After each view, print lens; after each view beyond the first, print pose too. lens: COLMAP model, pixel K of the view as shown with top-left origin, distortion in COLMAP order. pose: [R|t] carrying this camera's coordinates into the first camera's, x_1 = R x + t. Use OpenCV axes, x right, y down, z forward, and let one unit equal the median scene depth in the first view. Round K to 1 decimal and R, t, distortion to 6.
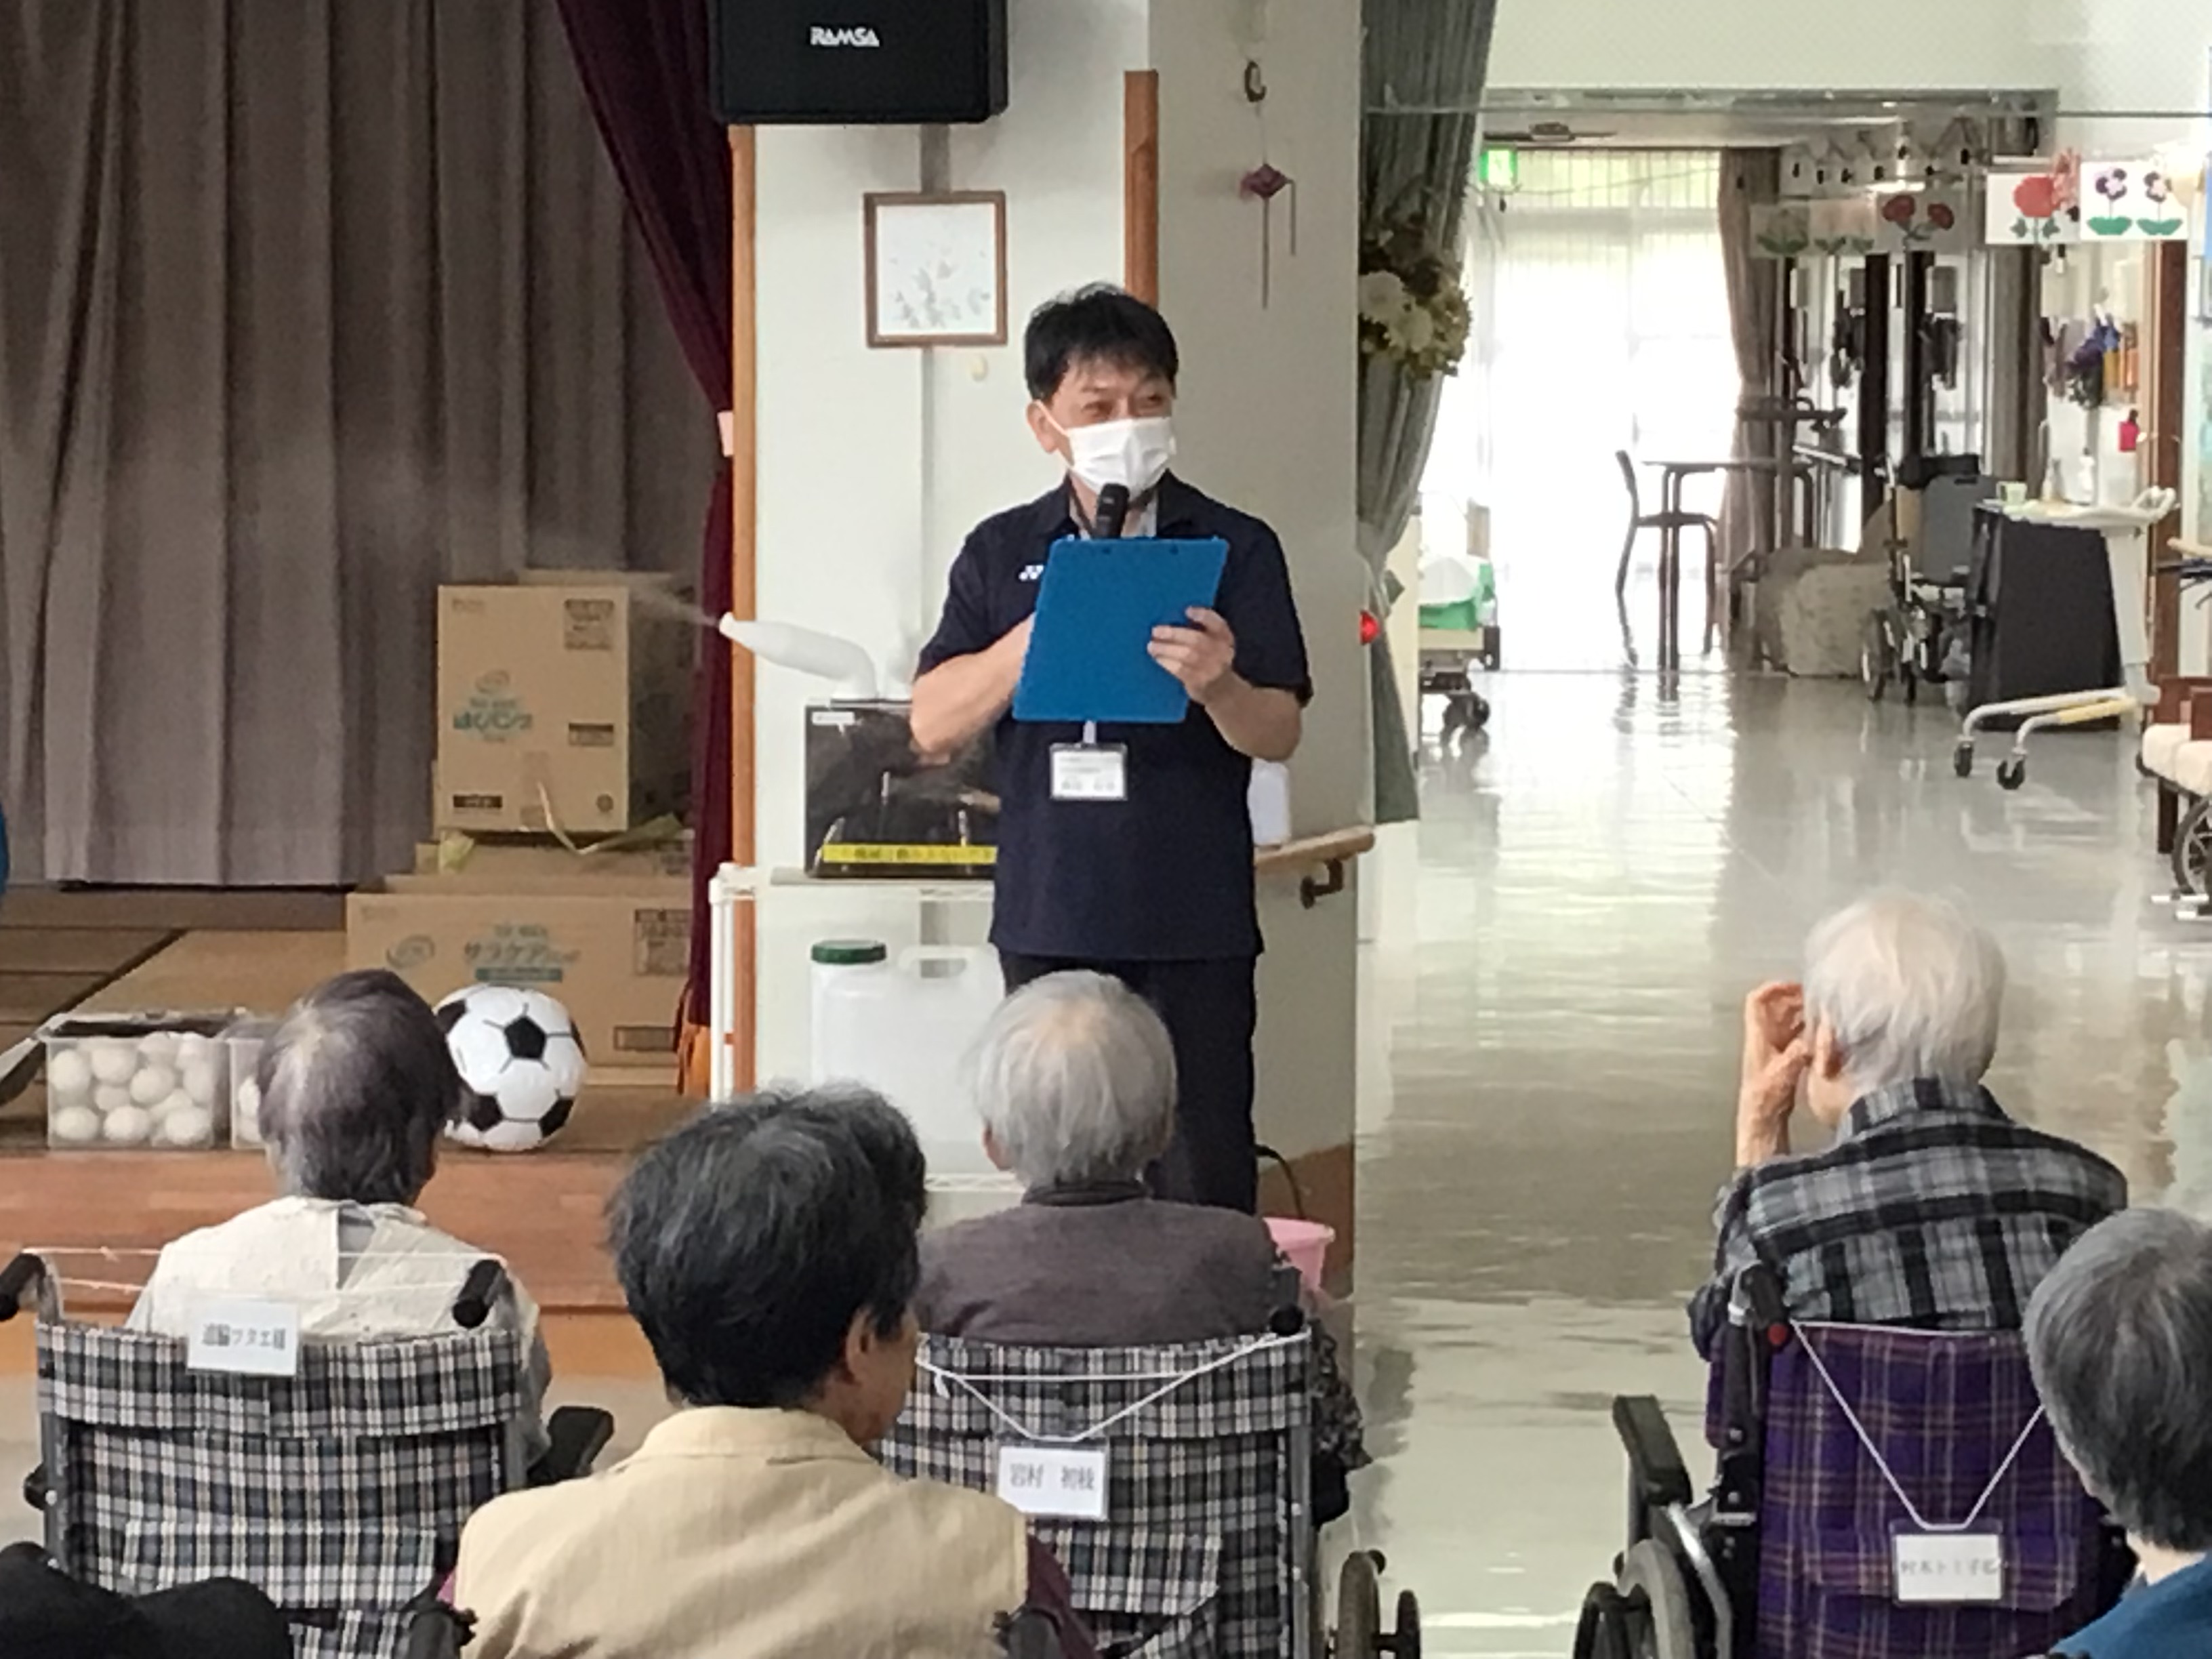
lens RADIAL K [[6640.1, 0, 1106.0], [0, 6640.1, 829.3], [0, 0, 1]] dist [-0.033264, 0.000000]
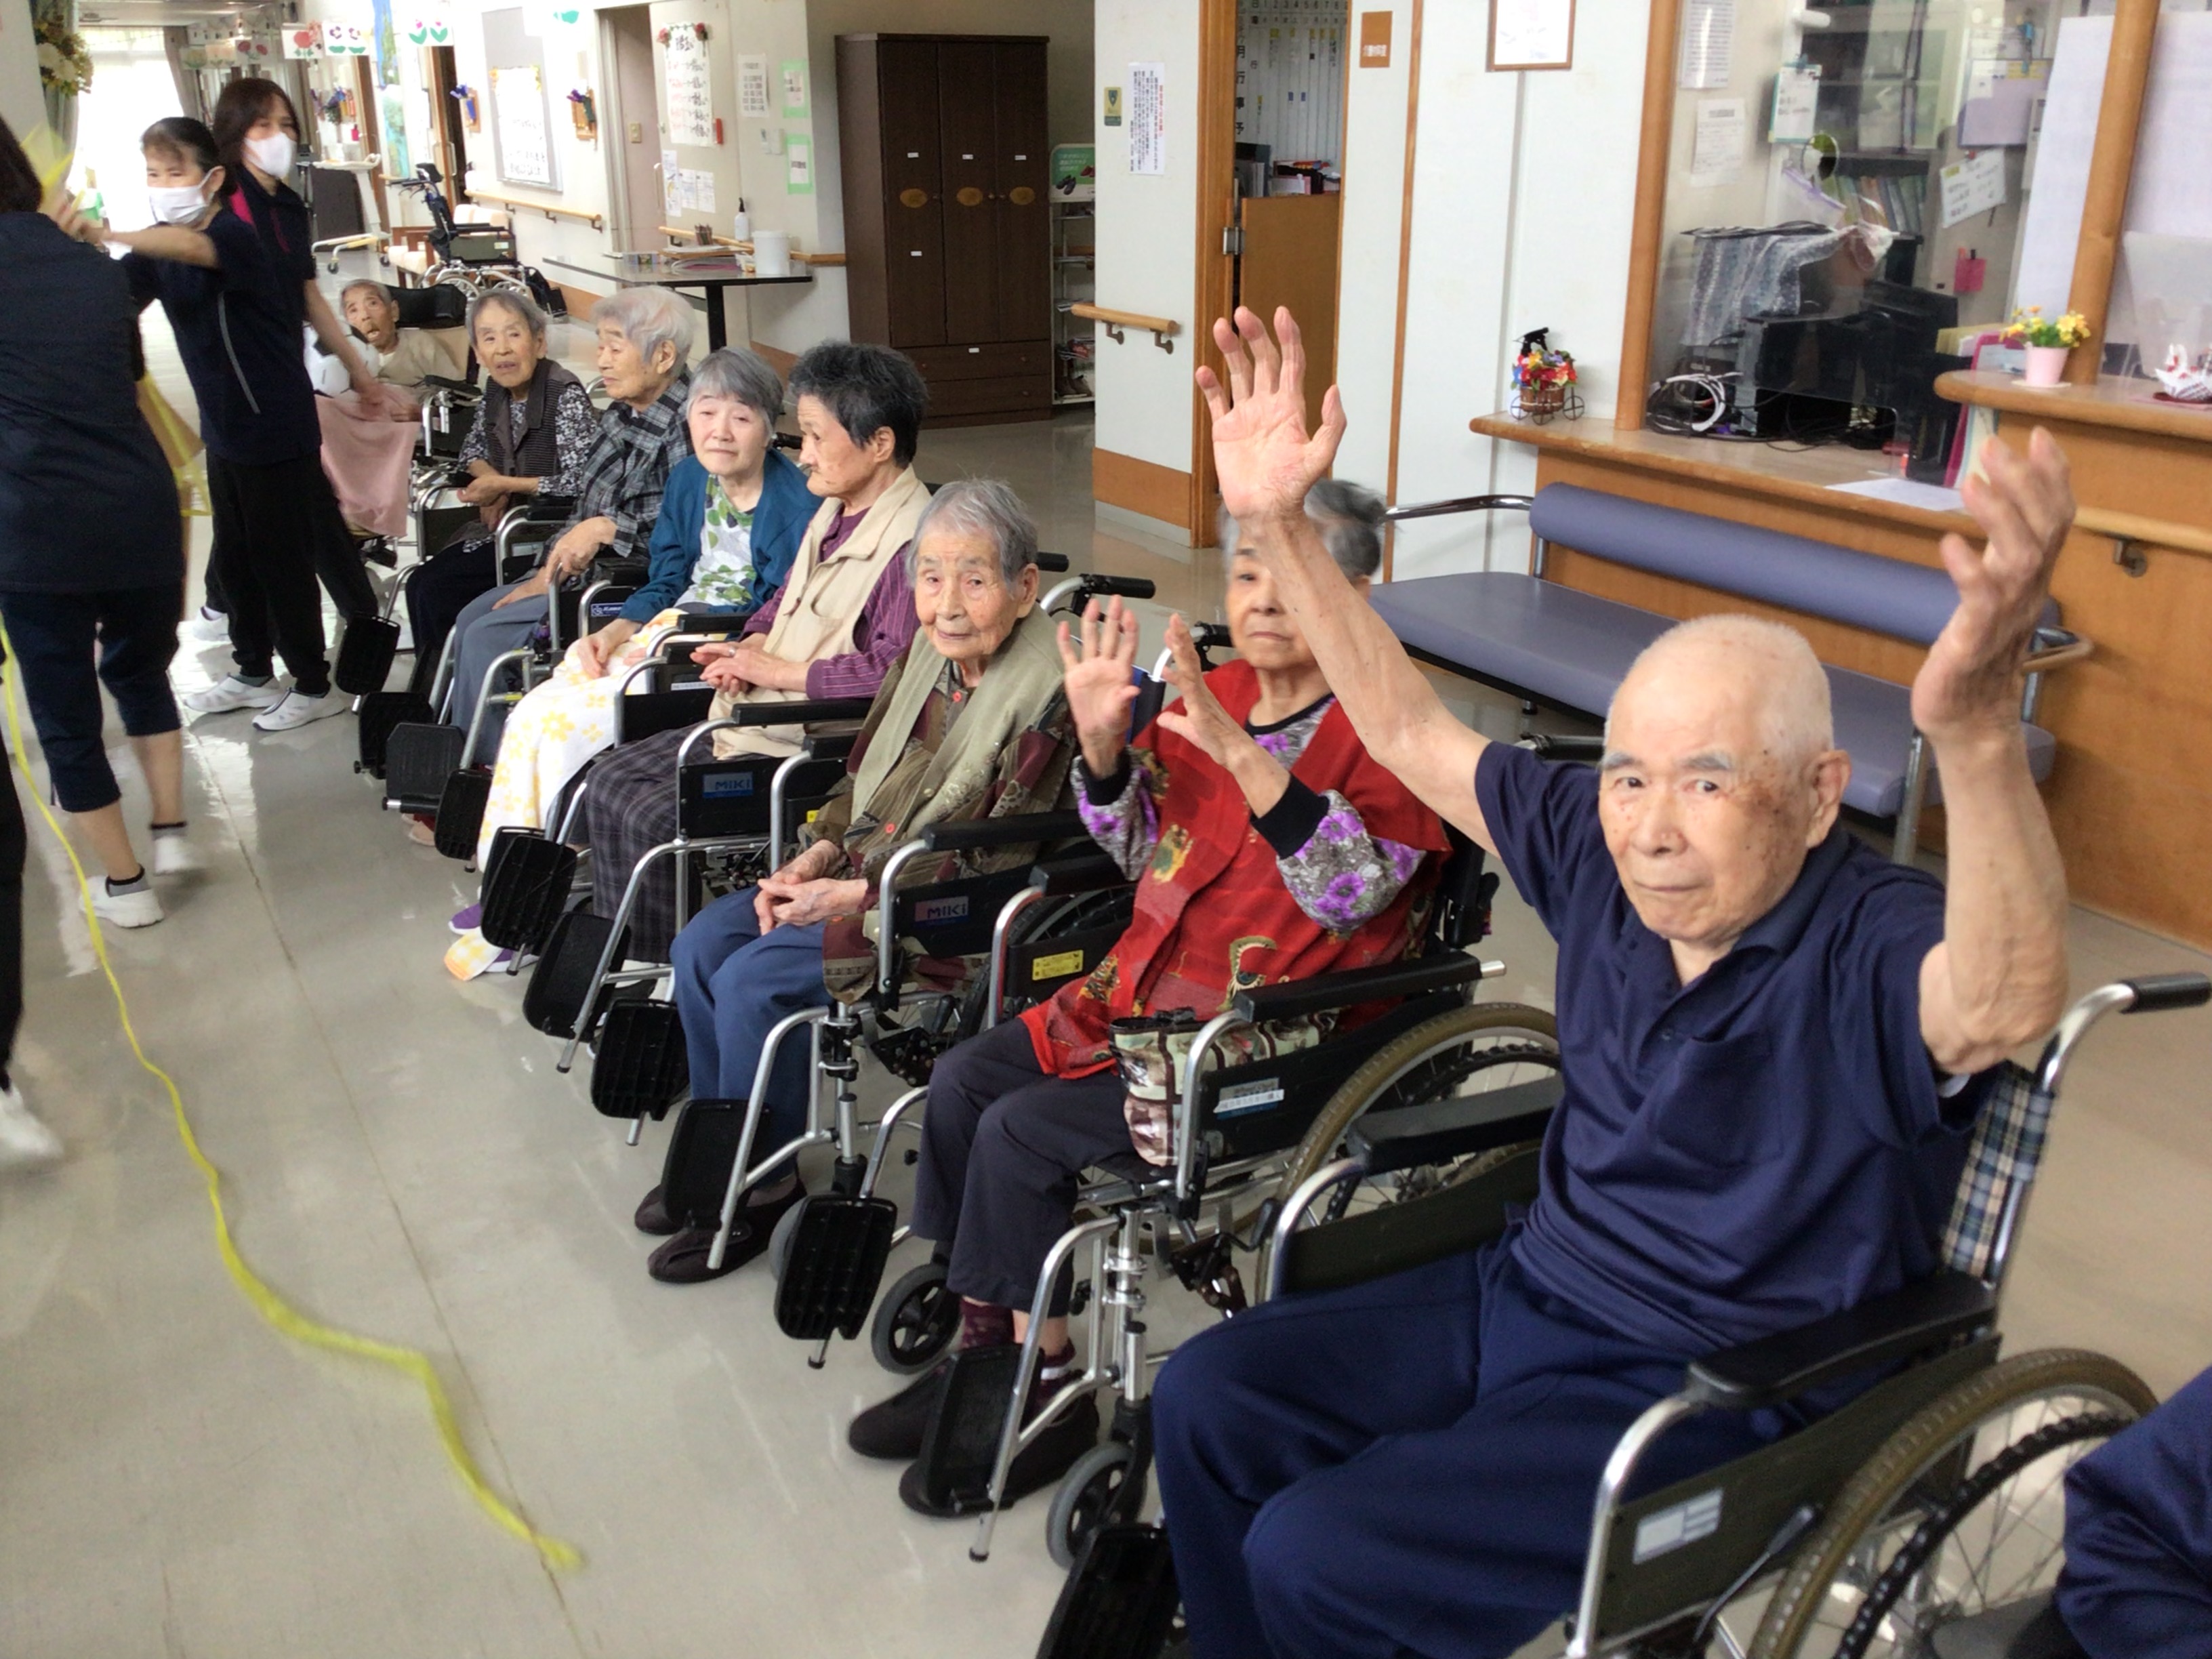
lens RADIAL K [[1971.9, 0, 1100.1], [0, 1971.9, 834.6], [0, 0, 1]] dist [0.030402, -0.061831]
pose [[0.870016, -0.175830, 0.460604, -0.000961], [0.044067, 0.958237, 0.282560, -0.001348], [-0.491050, -0.225534, 0.841430, 0.119389]]
